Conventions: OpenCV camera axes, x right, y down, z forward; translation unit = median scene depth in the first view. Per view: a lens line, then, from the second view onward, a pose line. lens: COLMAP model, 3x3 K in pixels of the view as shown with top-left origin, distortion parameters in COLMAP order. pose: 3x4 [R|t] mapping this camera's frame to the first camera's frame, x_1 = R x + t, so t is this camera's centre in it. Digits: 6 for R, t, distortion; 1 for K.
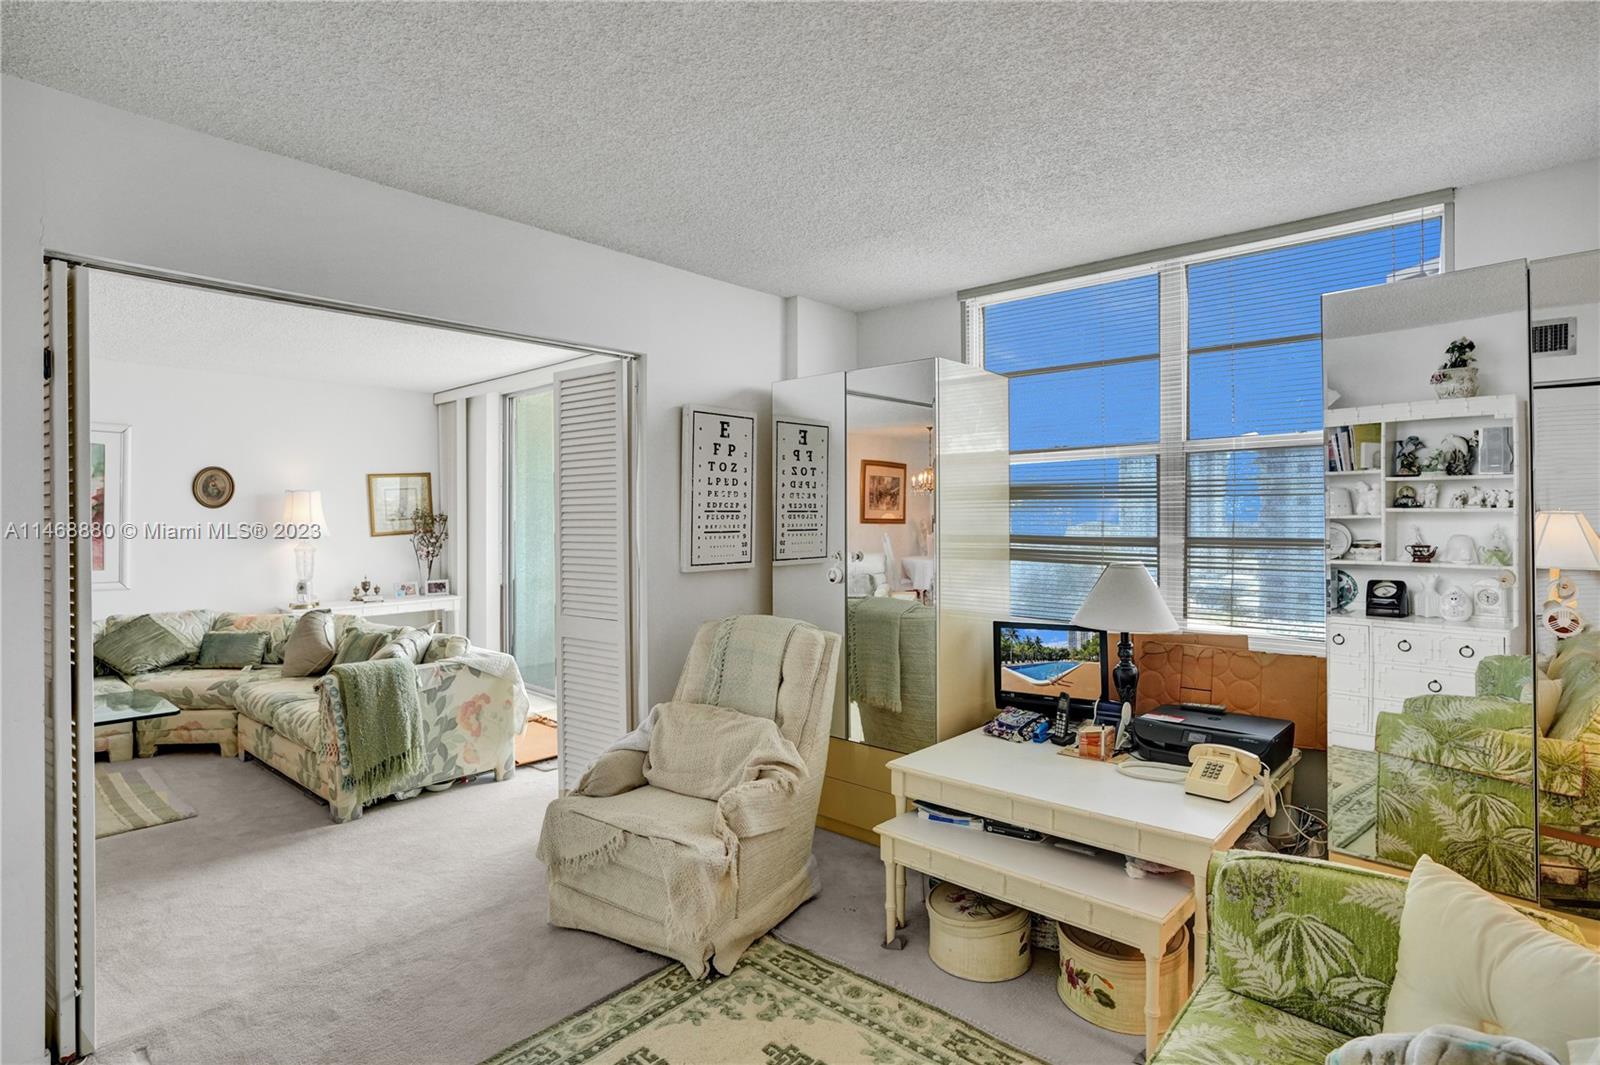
lens RADIAL K [[780.6, 0, 793.4], [0, 780.6, 526.1], [0, 0, 1]] dist [-0.032272, 0.000590]
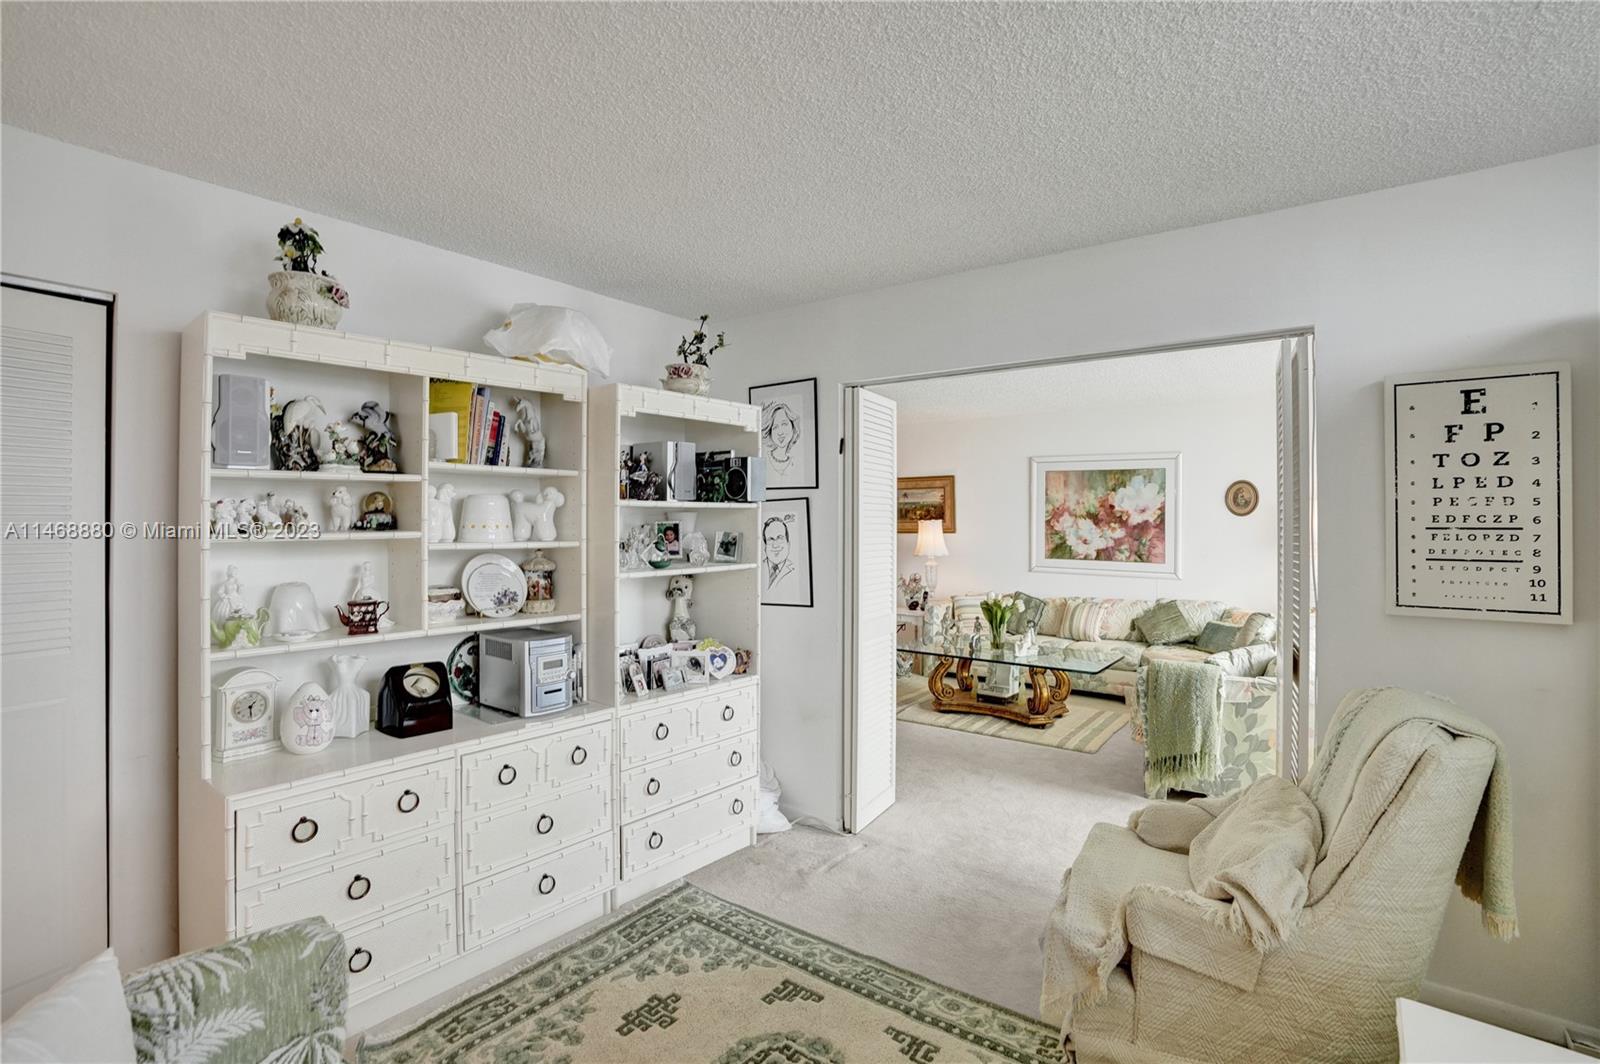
lens RADIAL K [[745.3, 0, 855.0], [0, 745.3, 511.4], [0, 0, 1]] dist [-0.030305, 0.001608]
pose [[0.143212, -0.007431, -0.989664, 0.434147], [-0.013100, 0.999870, -0.009404, -0.020718], [0.989605, 0.014311, 0.143096, 0.411239]]
